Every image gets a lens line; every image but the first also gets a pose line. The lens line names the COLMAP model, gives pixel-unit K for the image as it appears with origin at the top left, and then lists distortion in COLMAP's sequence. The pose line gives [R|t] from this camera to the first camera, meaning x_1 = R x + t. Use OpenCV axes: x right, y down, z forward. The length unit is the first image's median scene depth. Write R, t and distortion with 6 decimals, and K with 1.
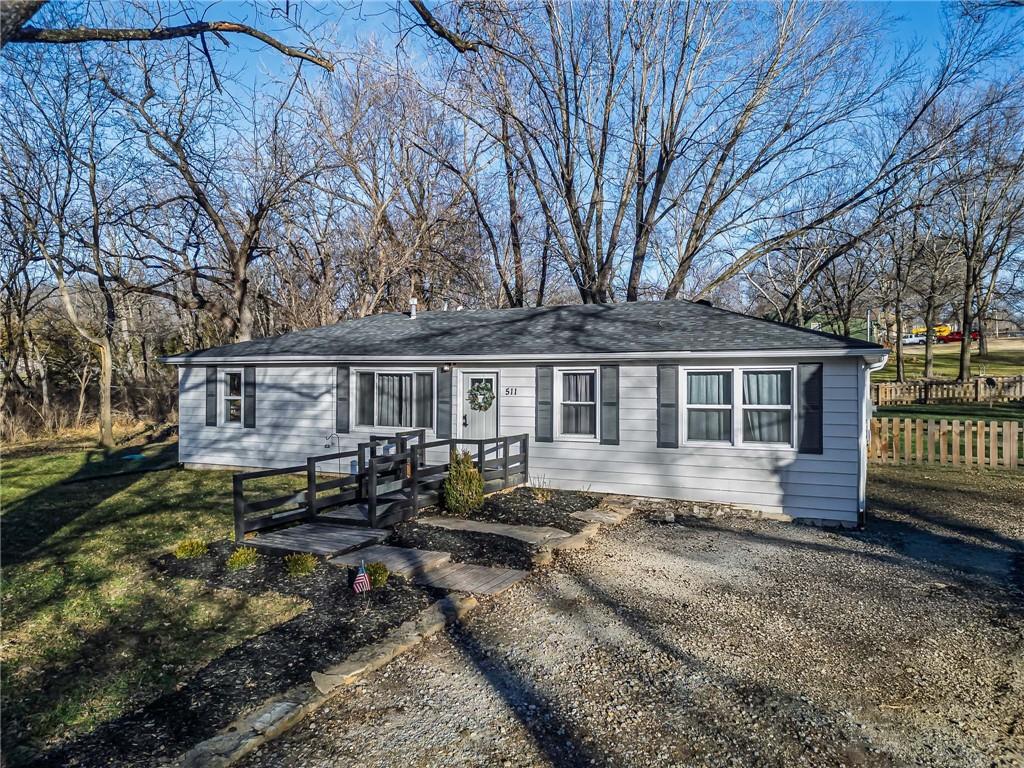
lens RADIAL K [[715.5, 0, 511.5], [0, 715.5, 382.0], [0, 0, 1]] dist [0.058991, -0.028670]
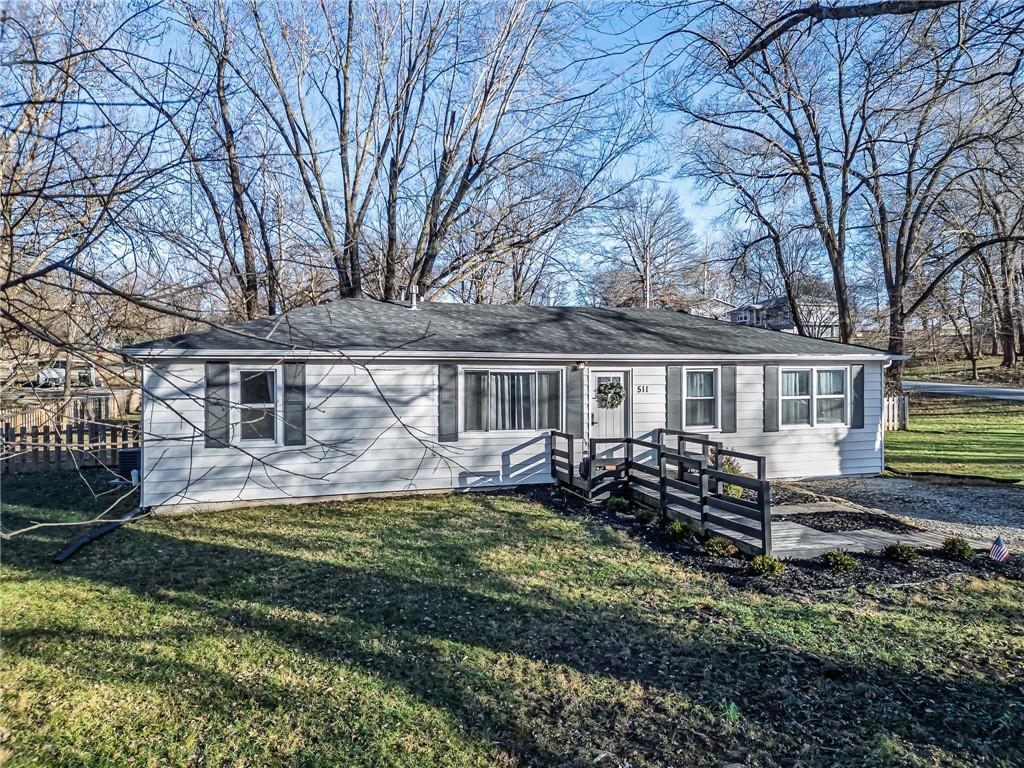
lens RADIAL K [[715.5, 0, 512.4], [0, 715.5, 386.4], [0, 0, 1]] dist [0.058991, -0.028670]
pose [[0.721357, -0.015544, 0.692389, -0.773864], [0.009767, 0.999877, 0.012271, -0.005293], [-0.692494, -0.002089, 0.721420, 0.332875]]
